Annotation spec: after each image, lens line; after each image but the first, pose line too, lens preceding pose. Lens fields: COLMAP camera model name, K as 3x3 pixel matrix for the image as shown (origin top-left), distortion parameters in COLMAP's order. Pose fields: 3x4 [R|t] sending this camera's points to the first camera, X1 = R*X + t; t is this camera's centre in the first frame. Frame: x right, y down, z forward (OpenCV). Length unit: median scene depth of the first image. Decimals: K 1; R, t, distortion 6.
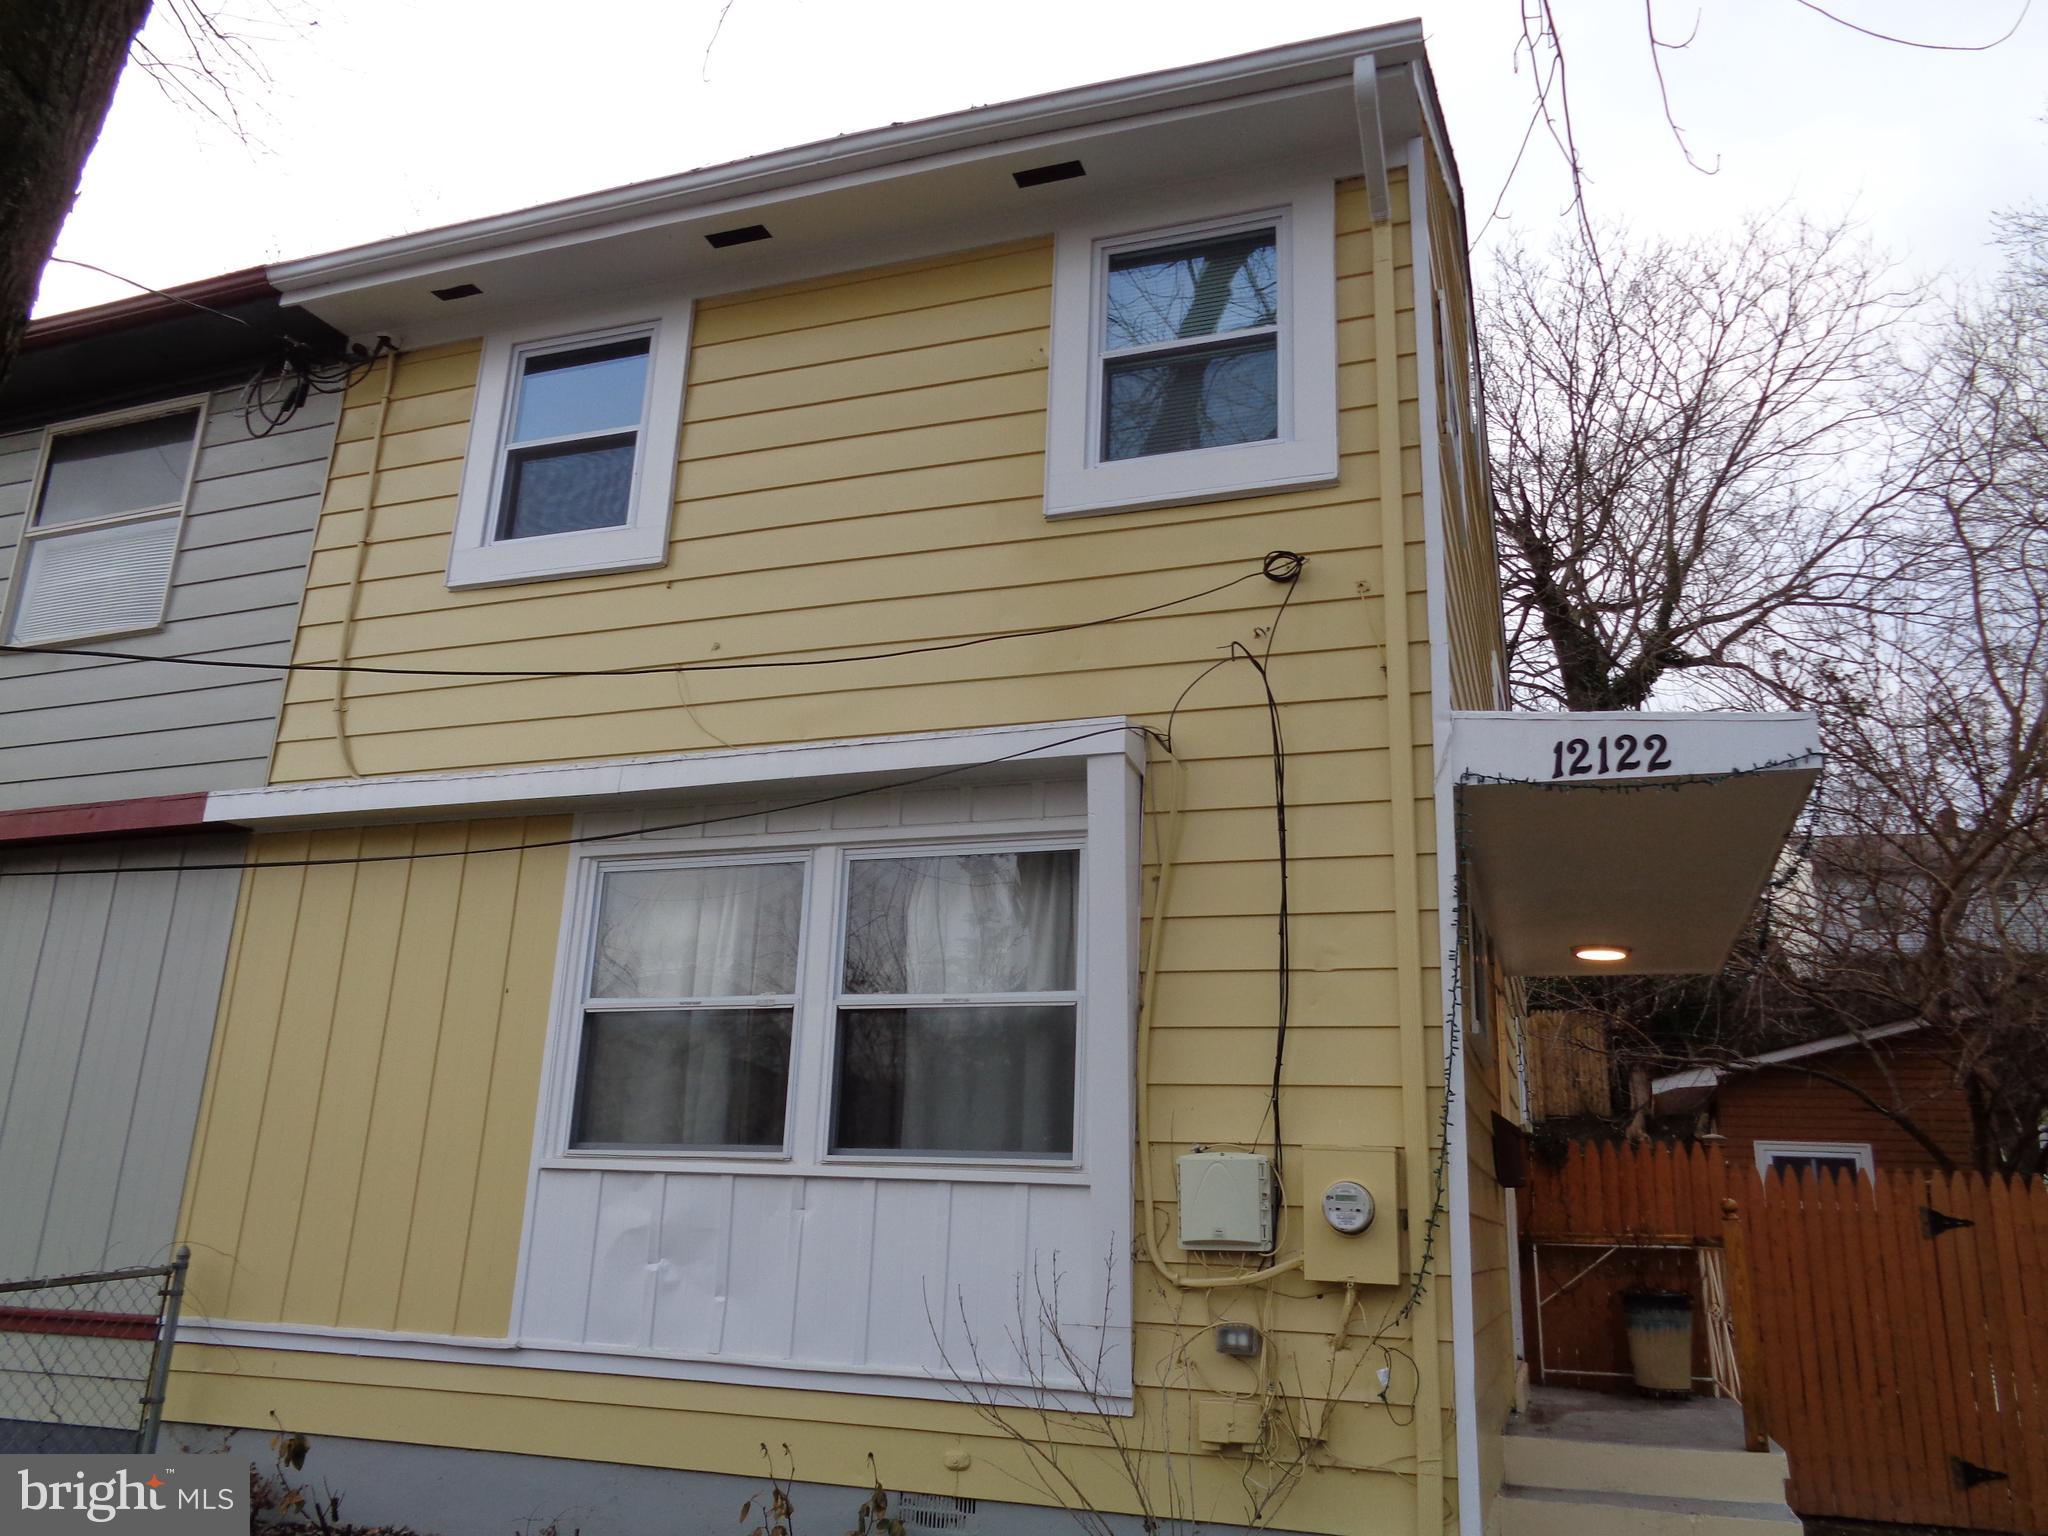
lens RADIAL K [[1536.0, 0, 1028.5], [0, 1536.0, 751.9], [0, 0, 1]] dist [0.018510, -0.014306]
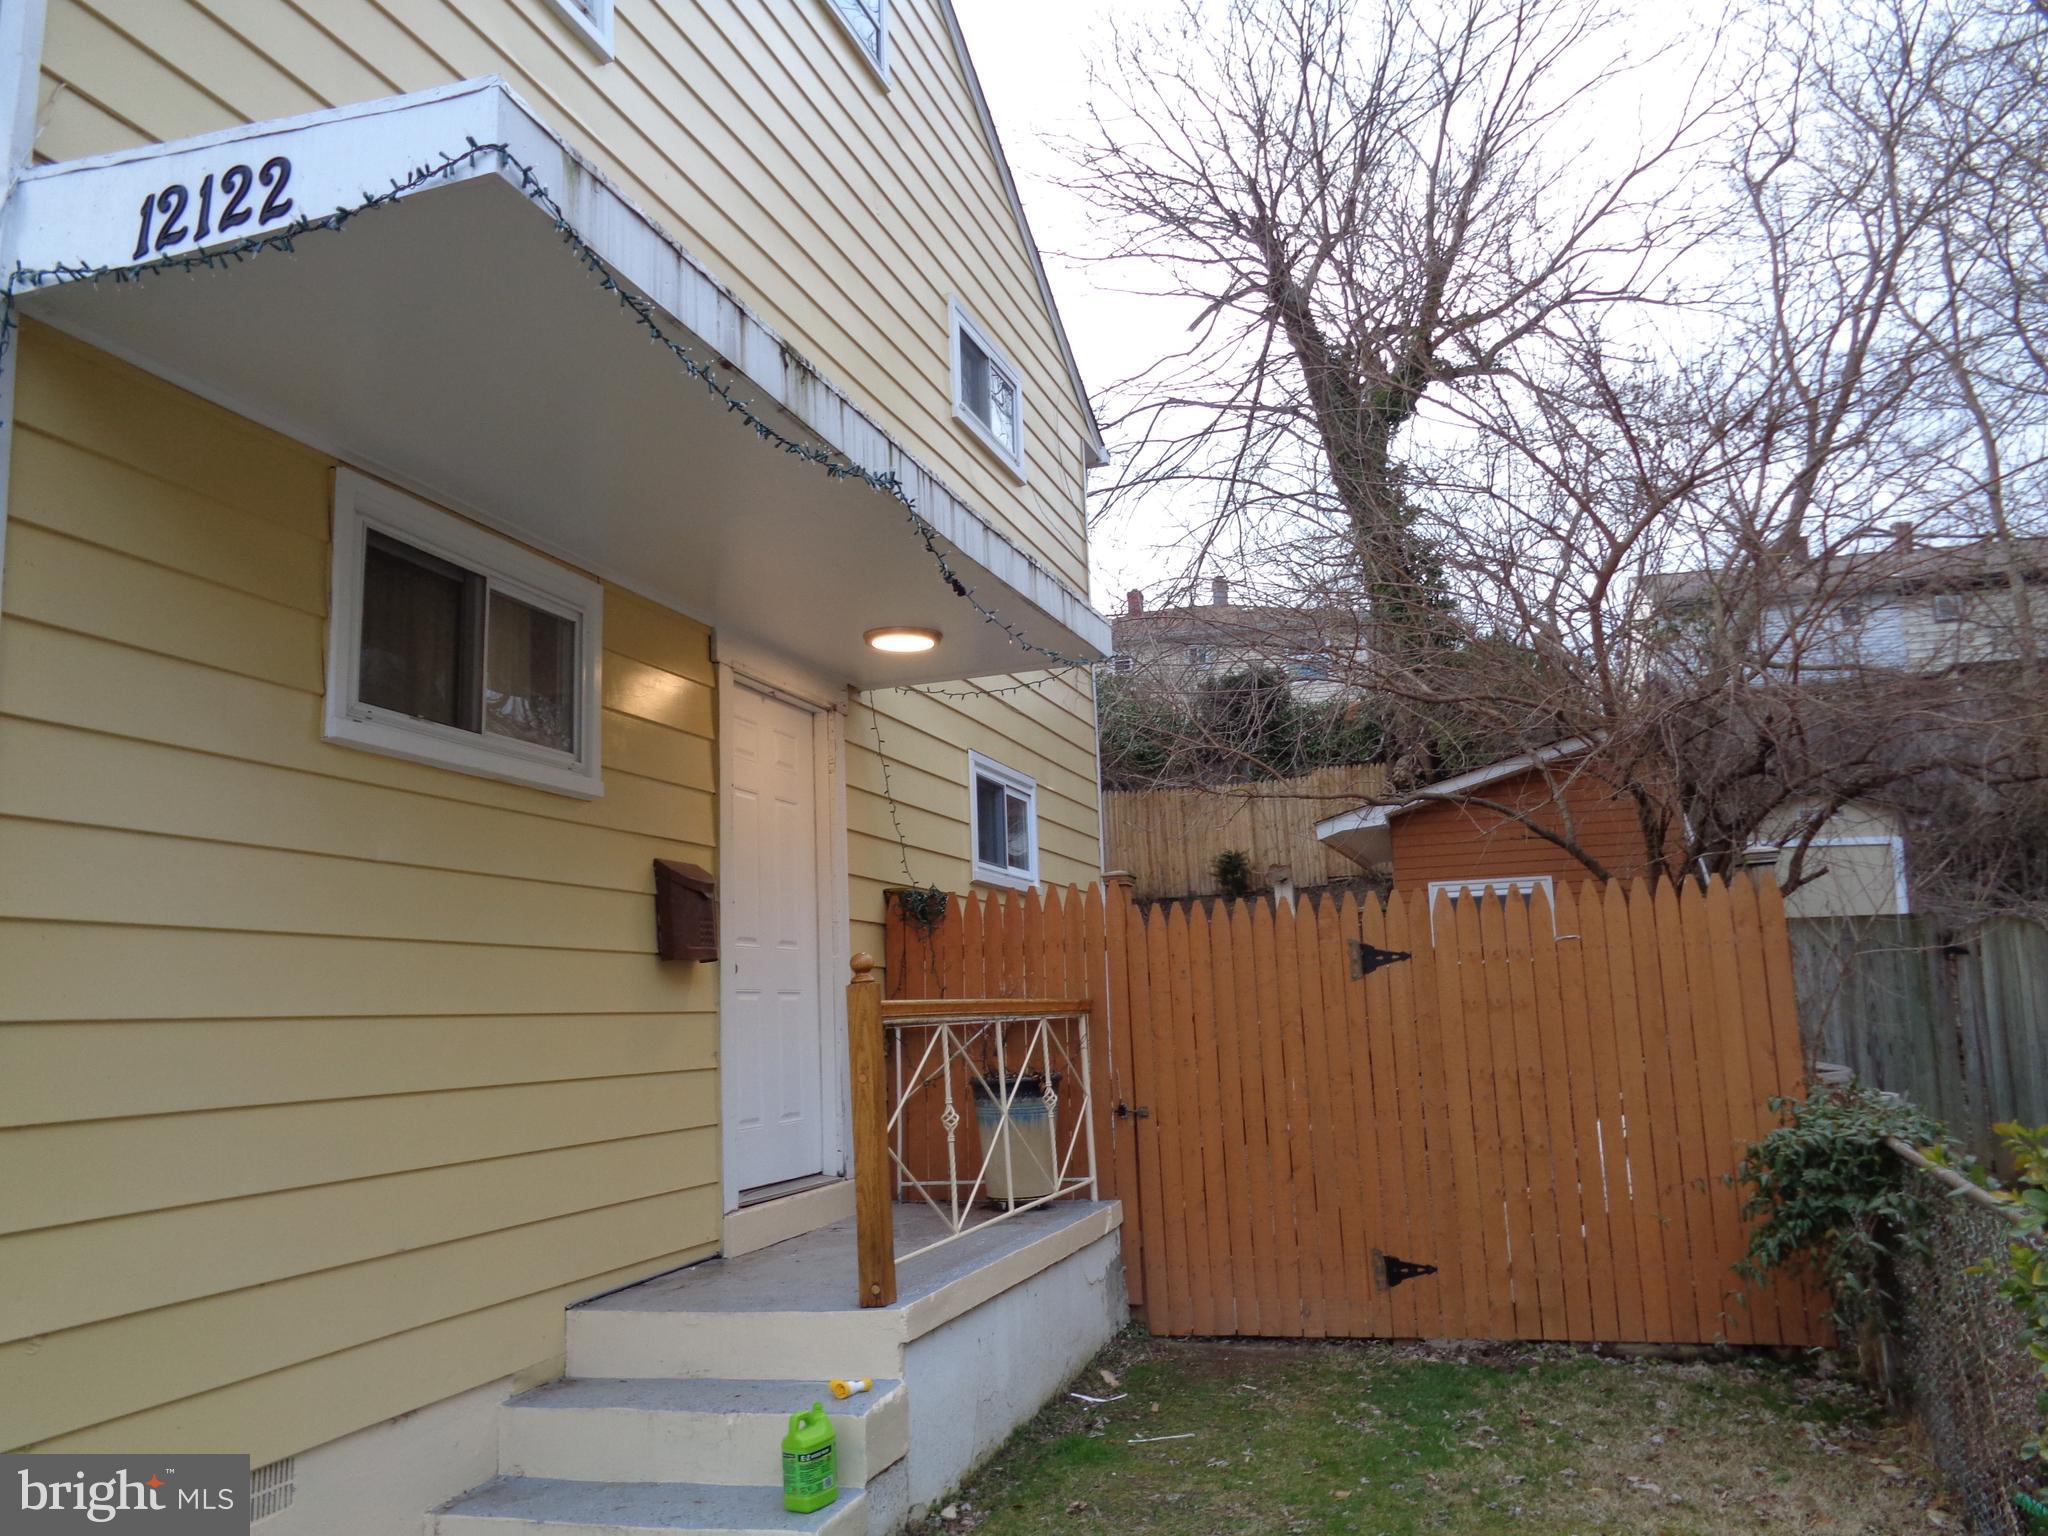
lens RADIAL K [[1536.0, 0, 1023.8], [0, 1536.0, 758.6], [0, 0, 1]] dist [0.018510, -0.014306]
pose [[0.996501, -0.078947, 0.027450, 0.503439], [0.074850, 0.989041, 0.127262, 0.119207], [-0.037196, -0.124762, 0.991489, 0.322353]]
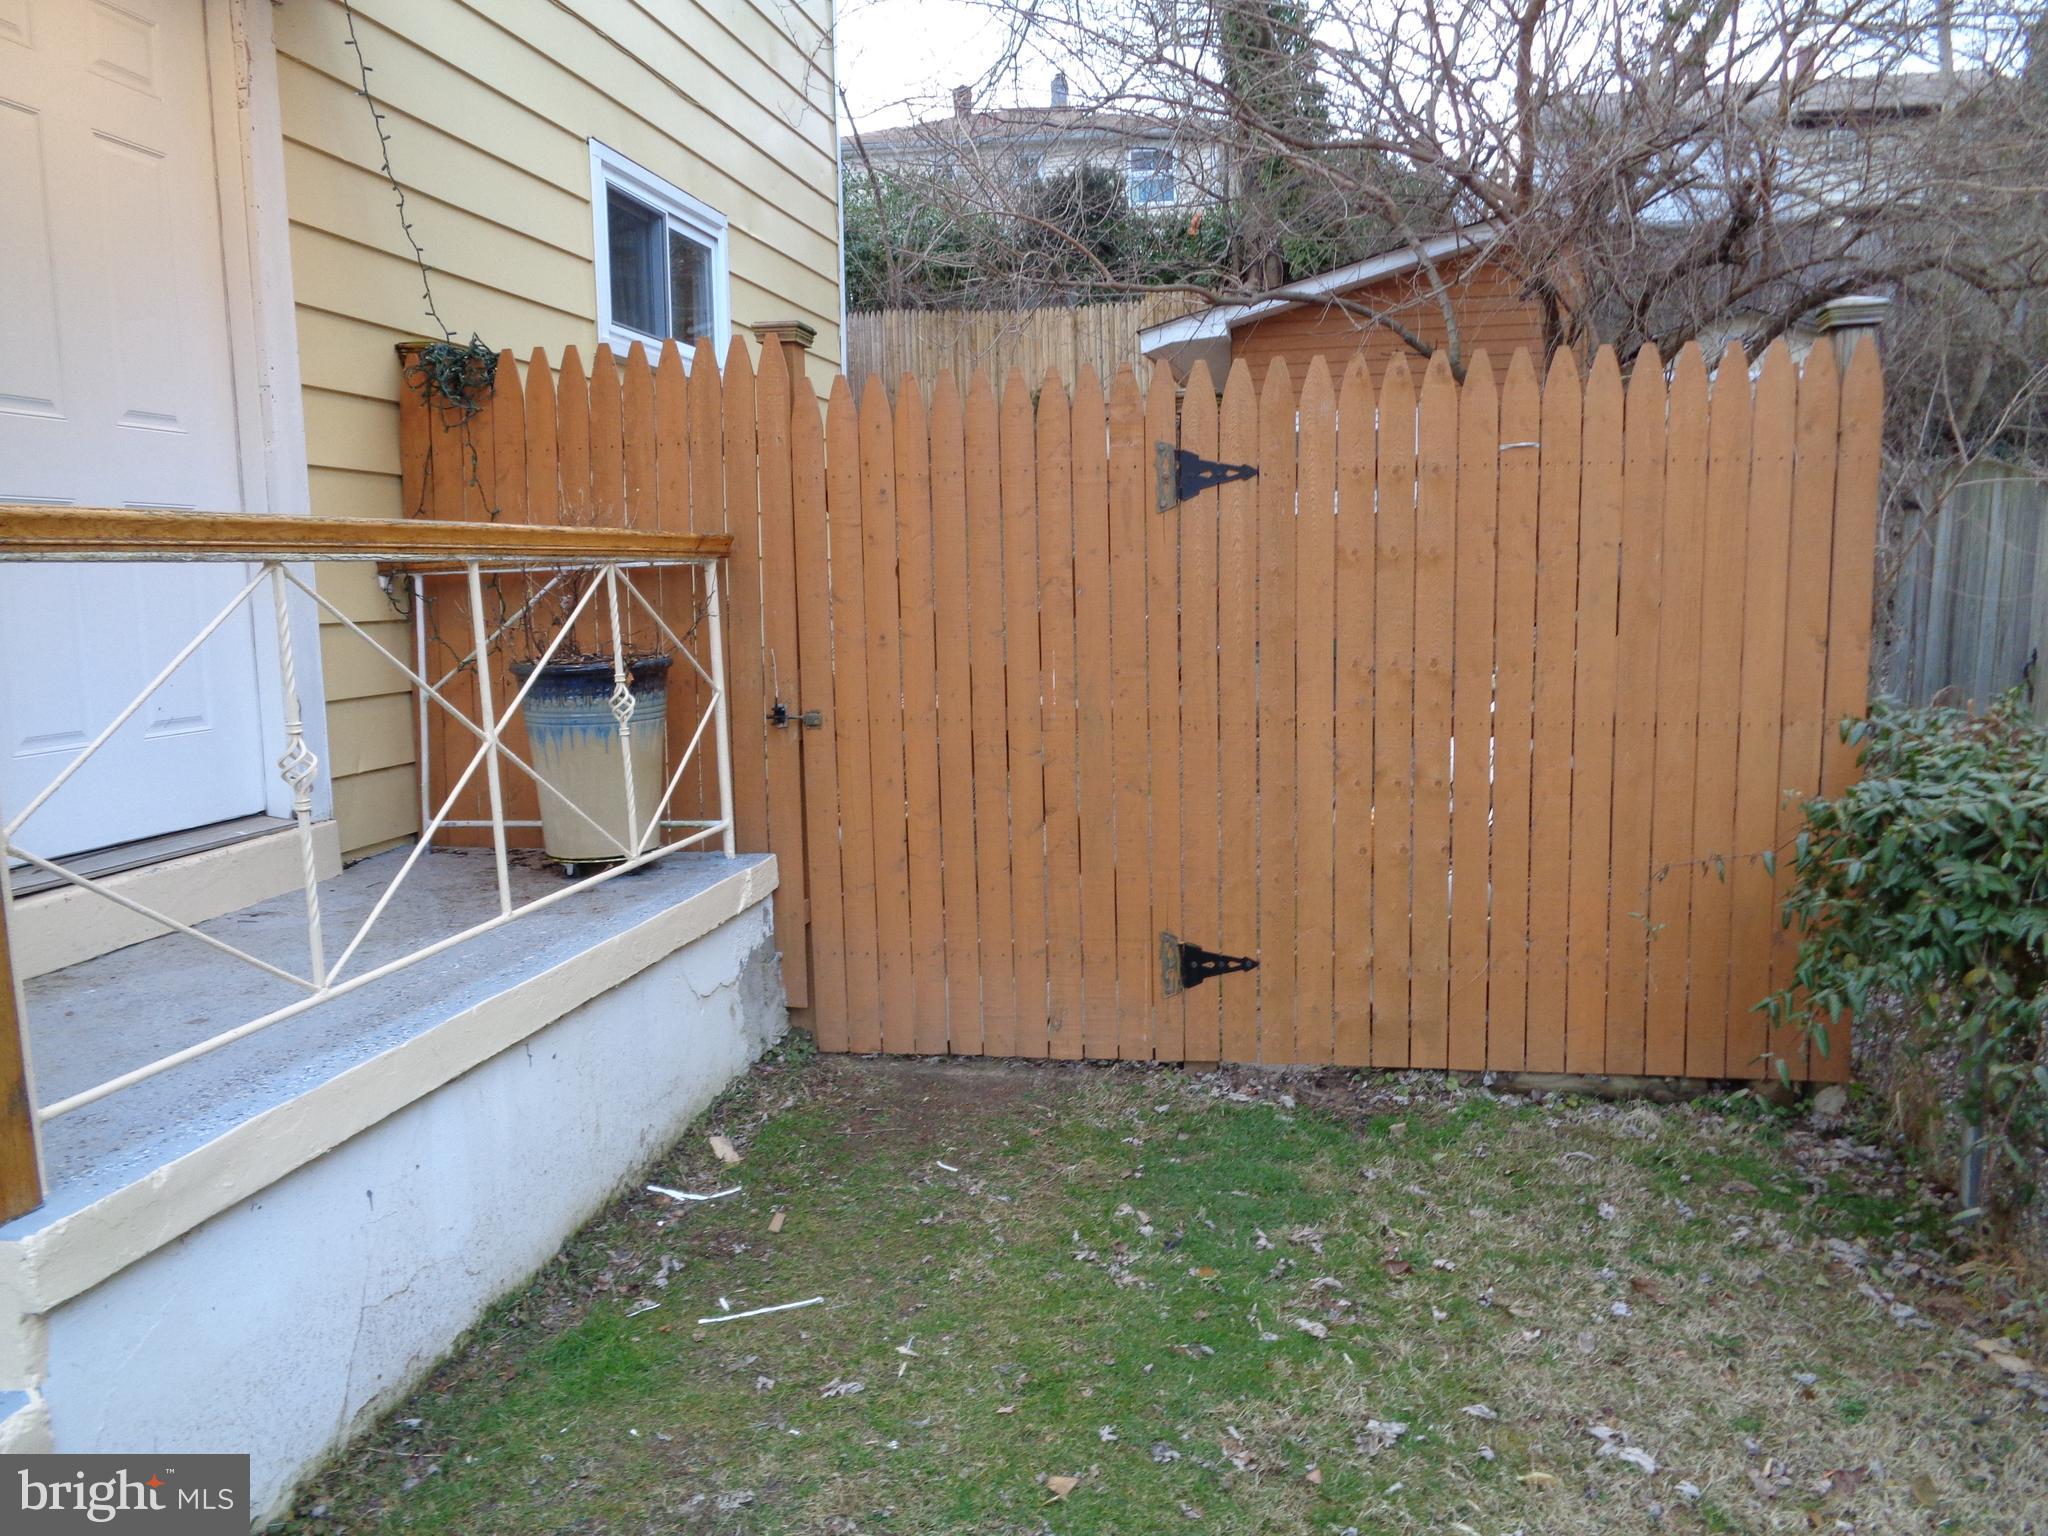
lens RADIAL K [[1536.0, 0, 1019.8], [0, 1536.0, 759.3], [0, 0, 1]] dist [0.018510, -0.014306]
pose [[0.990702, -0.077494, 0.111819, 0.599655], [0.025320, 0.912582, 0.408110, 0.241737], [-0.133670, -0.401484, 0.906059, 0.696027]]
